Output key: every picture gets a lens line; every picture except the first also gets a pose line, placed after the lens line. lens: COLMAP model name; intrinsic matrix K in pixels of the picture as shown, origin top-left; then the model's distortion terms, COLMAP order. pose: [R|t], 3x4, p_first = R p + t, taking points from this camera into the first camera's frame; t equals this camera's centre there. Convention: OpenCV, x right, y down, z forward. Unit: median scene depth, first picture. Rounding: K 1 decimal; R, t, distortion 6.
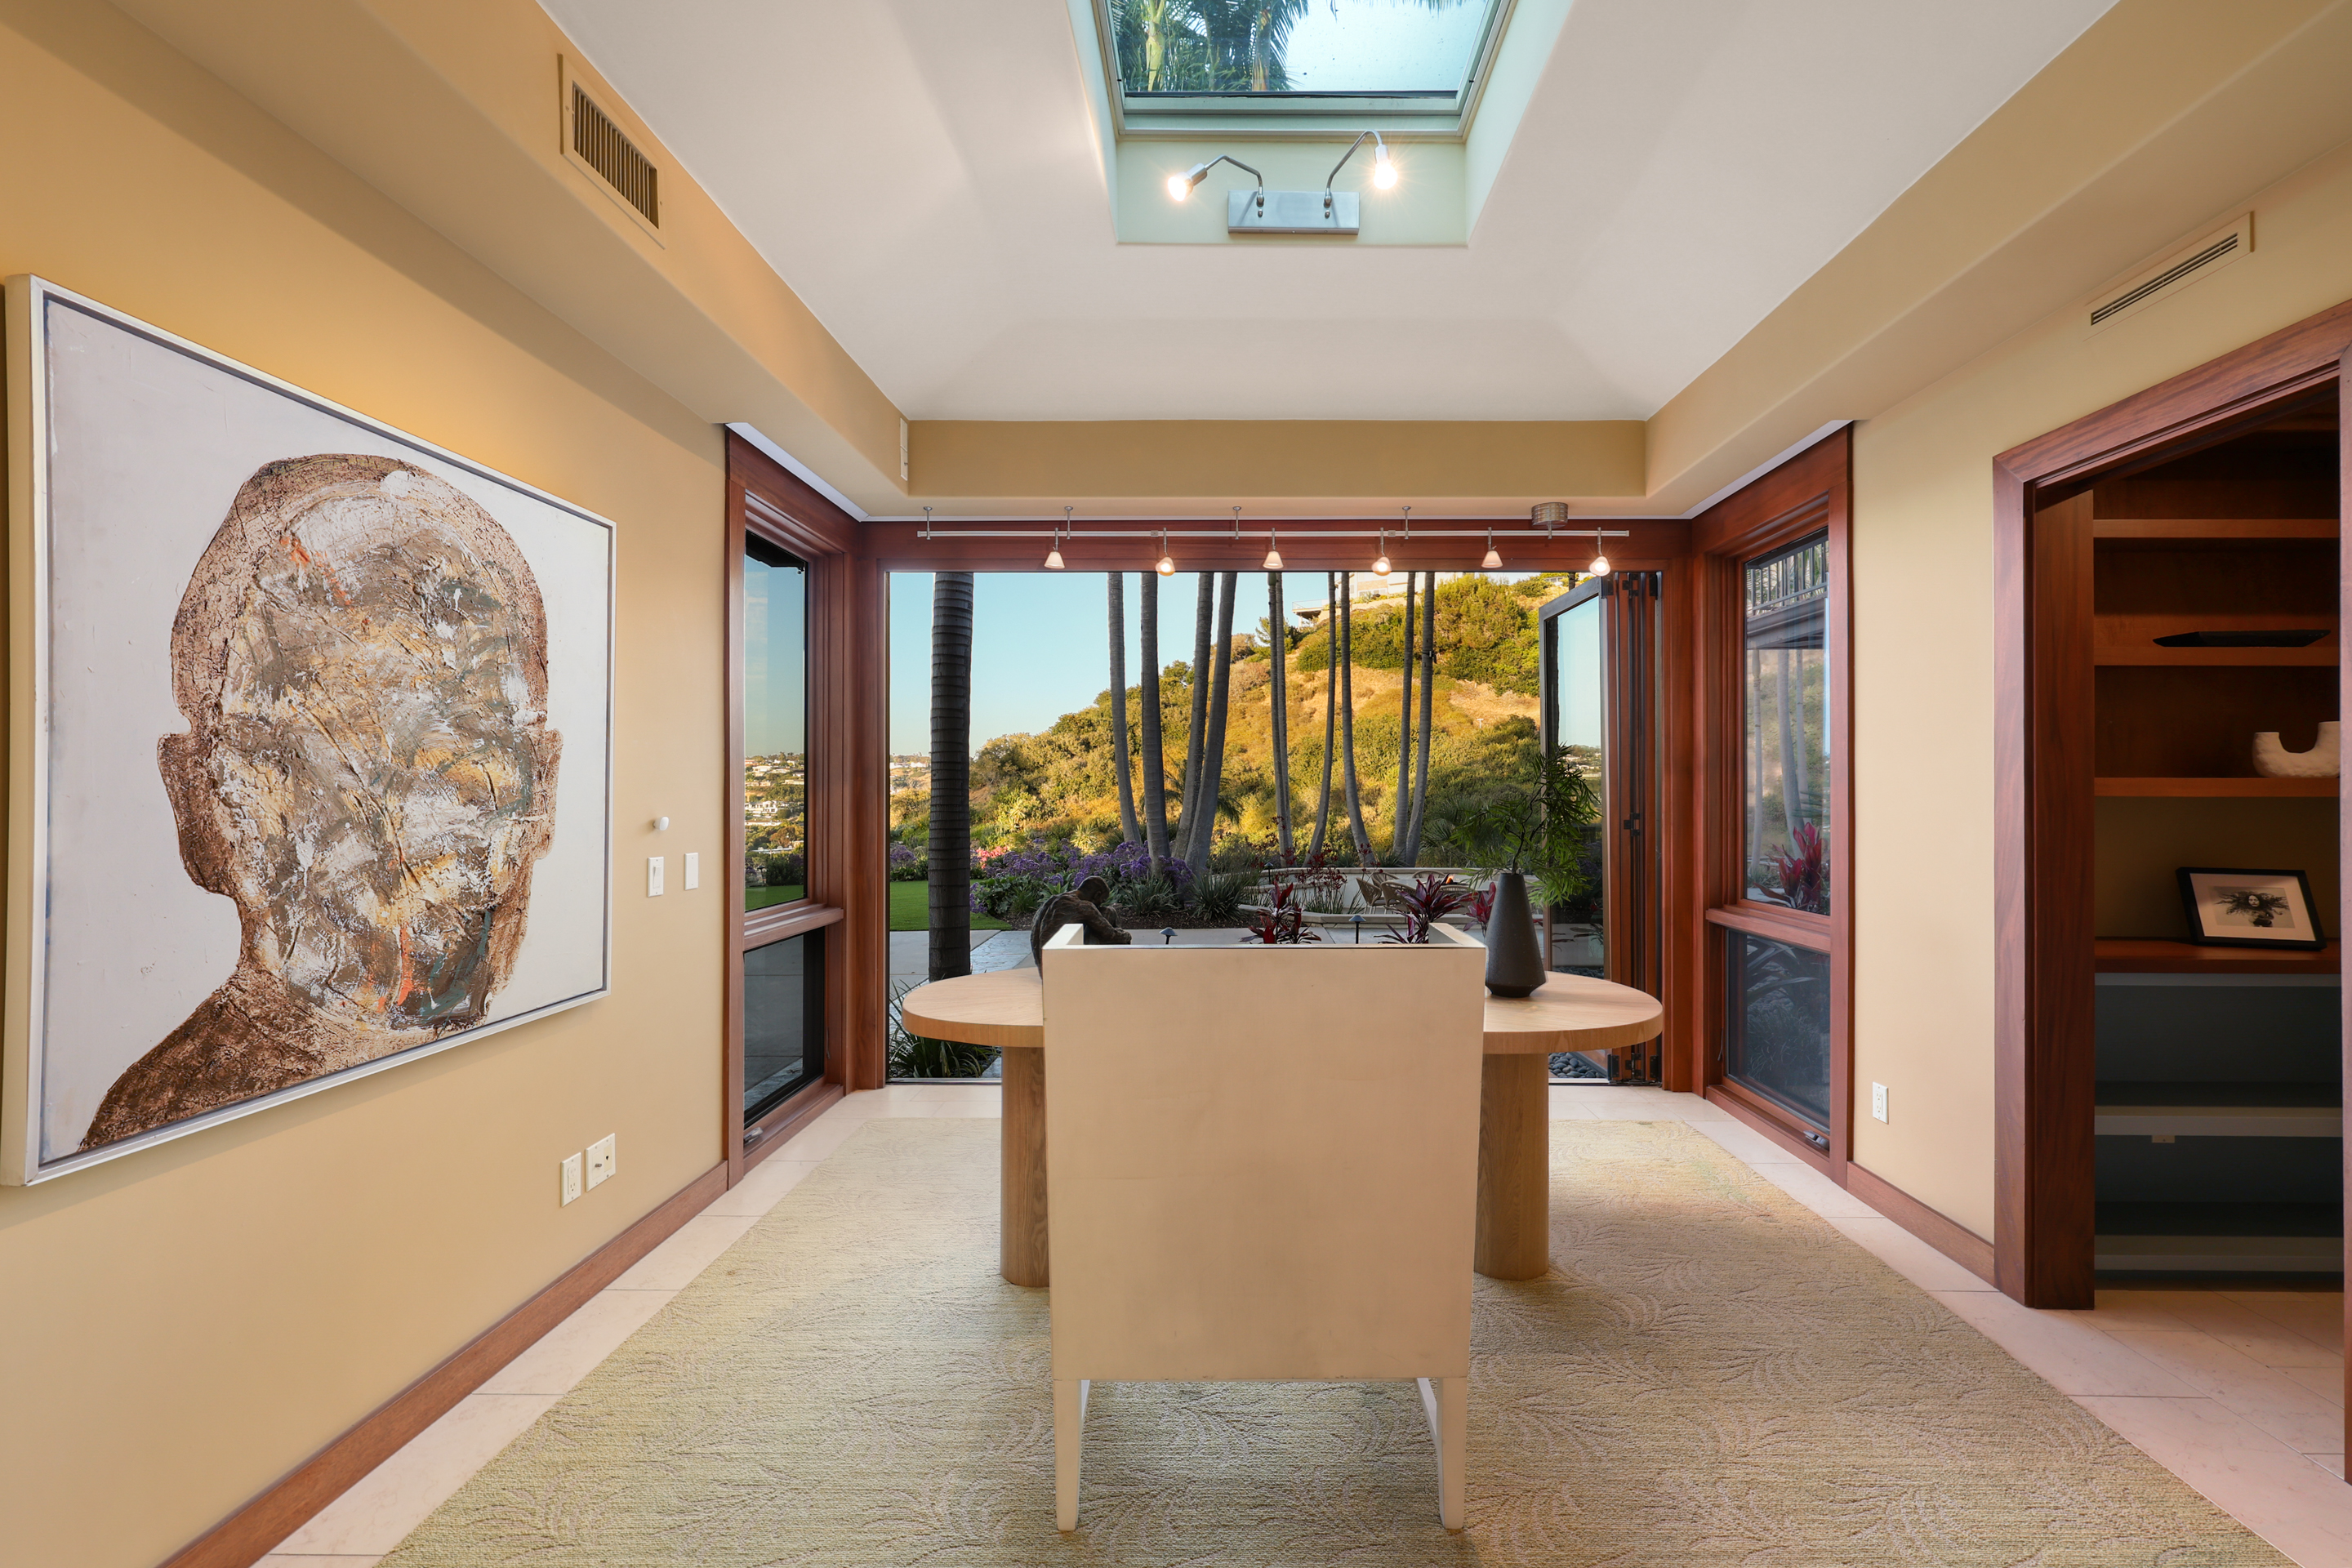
lens RADIAL K [[941.8, 0, 1197.1], [0, 941.8, 793.4], [0, 0, 1]] dist [0.001468, -0.000243]
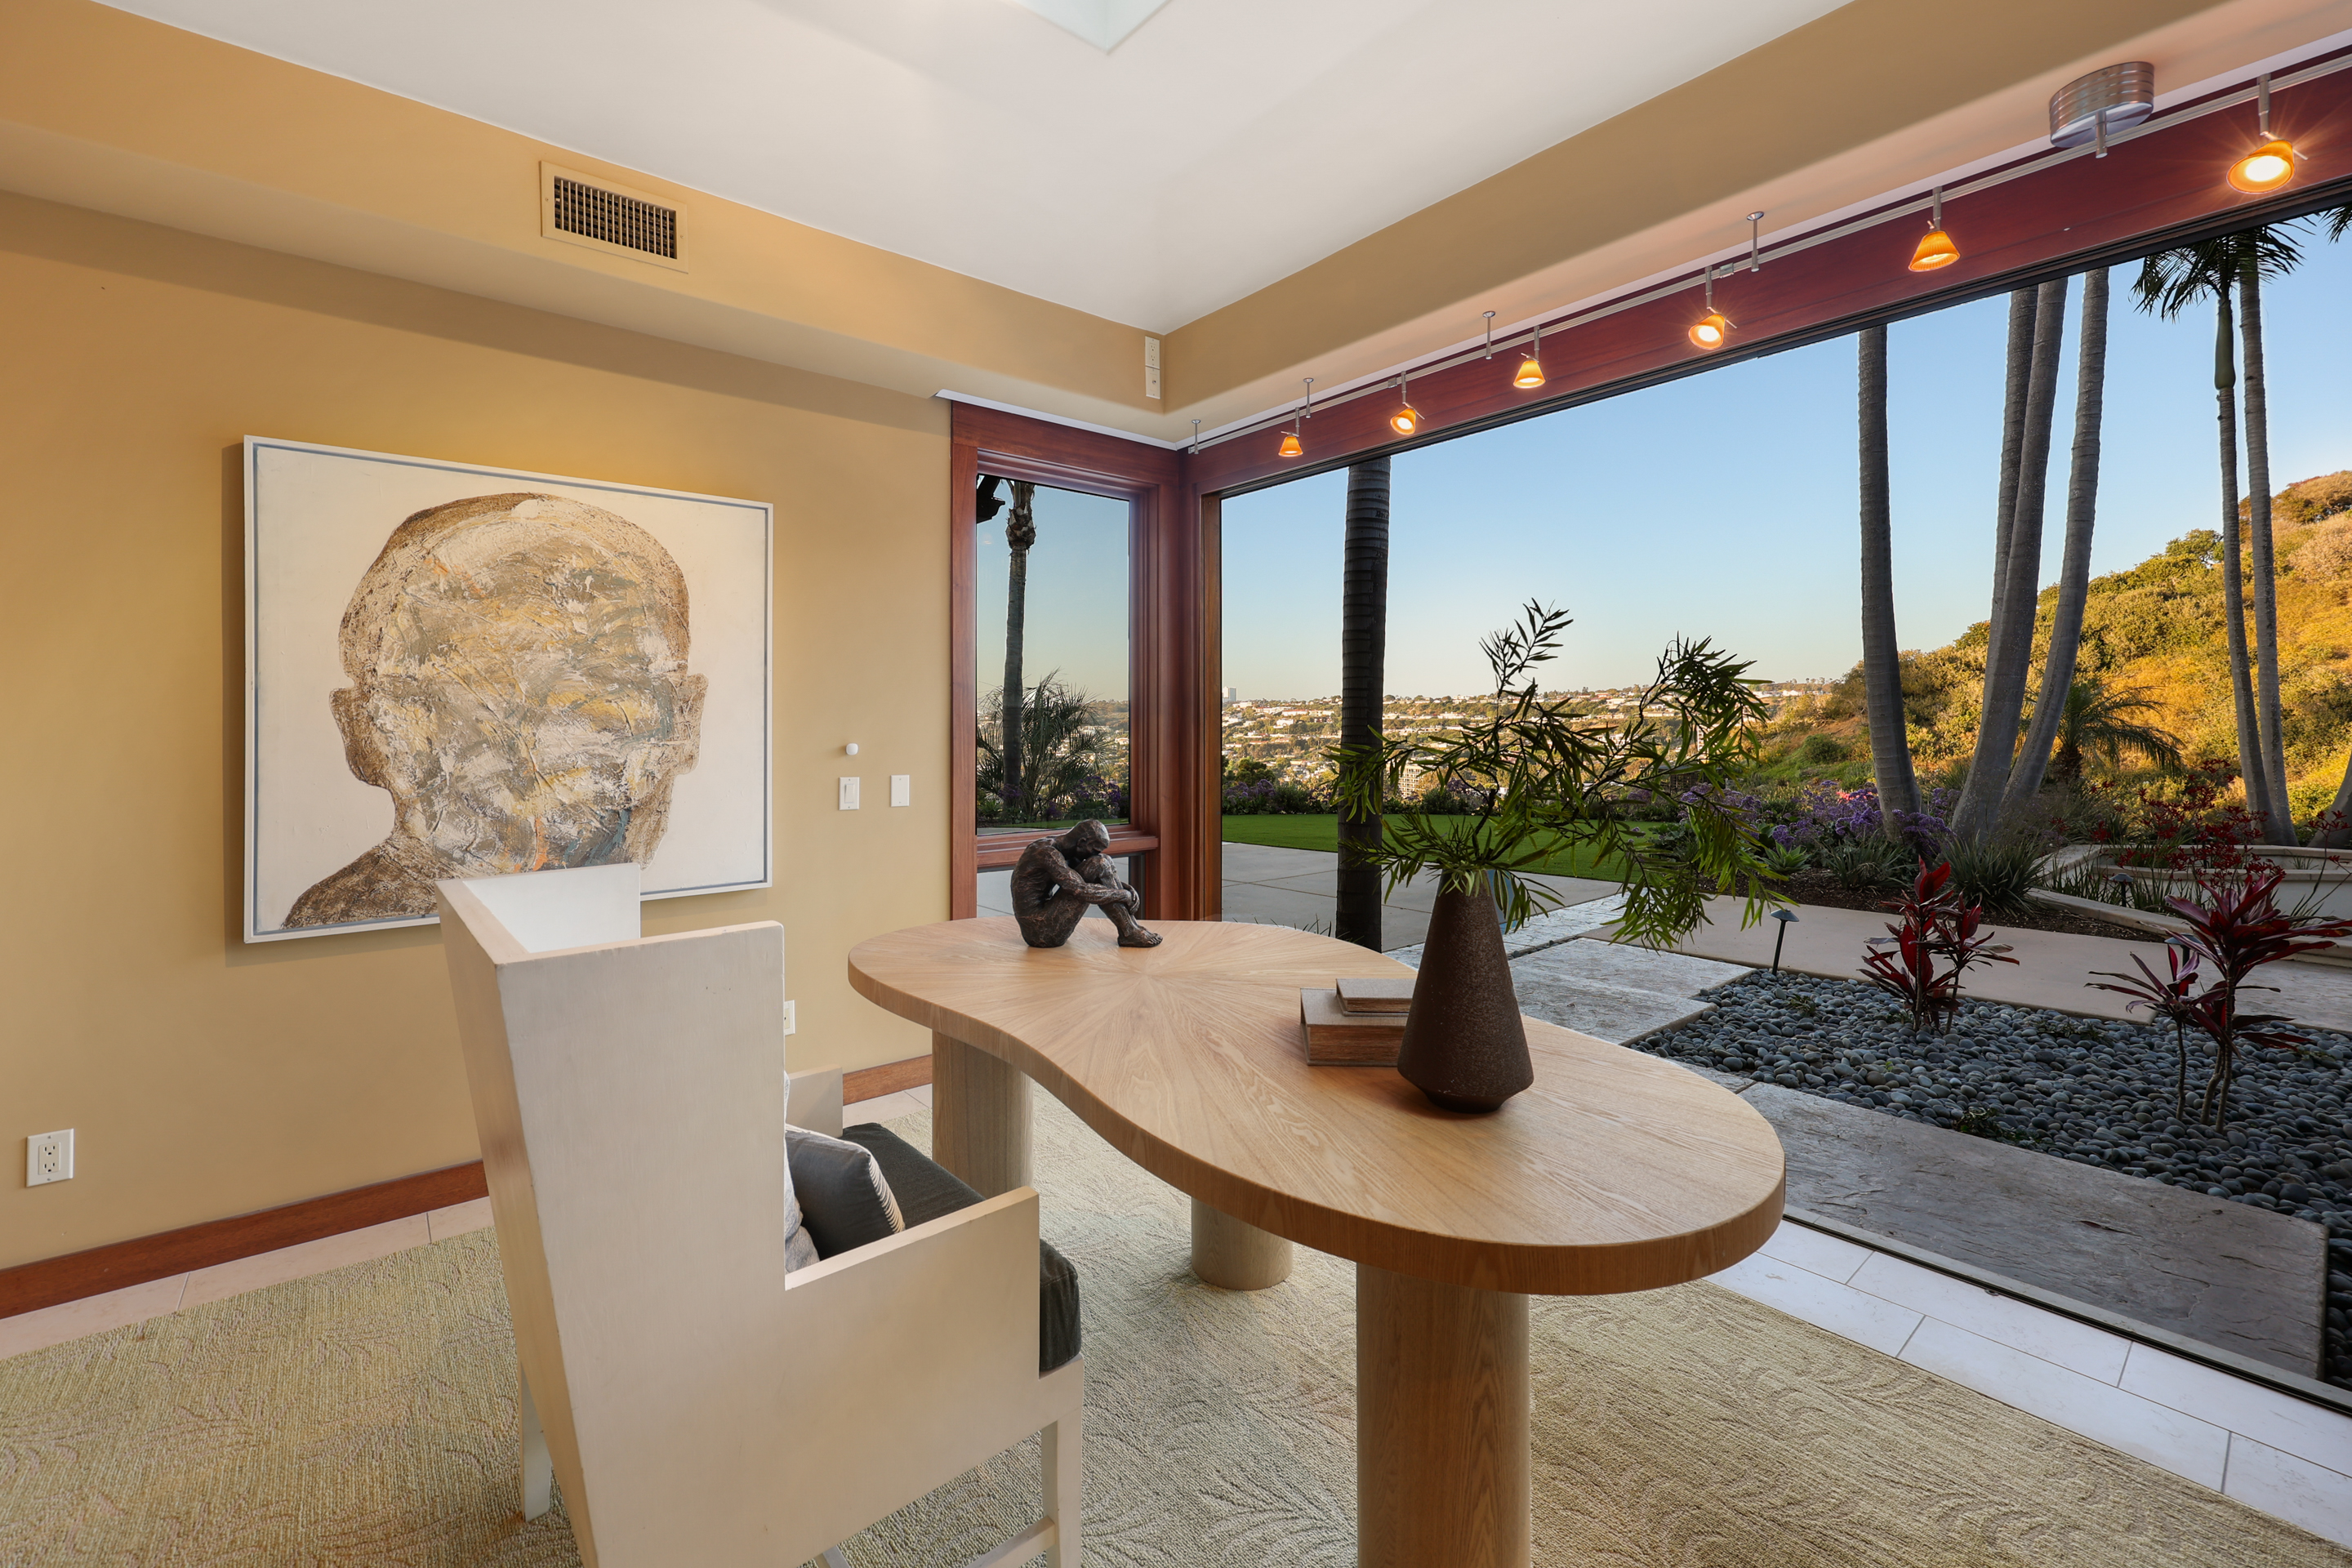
lens RADIAL K [[941.8, 0, 1171.2], [0, 941.8, 730.3], [0, 0, 1]] dist [0.001468, -0.000243]
pose [[0.668906, -0.007226, -0.743312, 0.927676], [0.009528, 0.999954, -0.001147, 0.021871], [0.743286, -0.006315, 0.668944, 0.807575]]
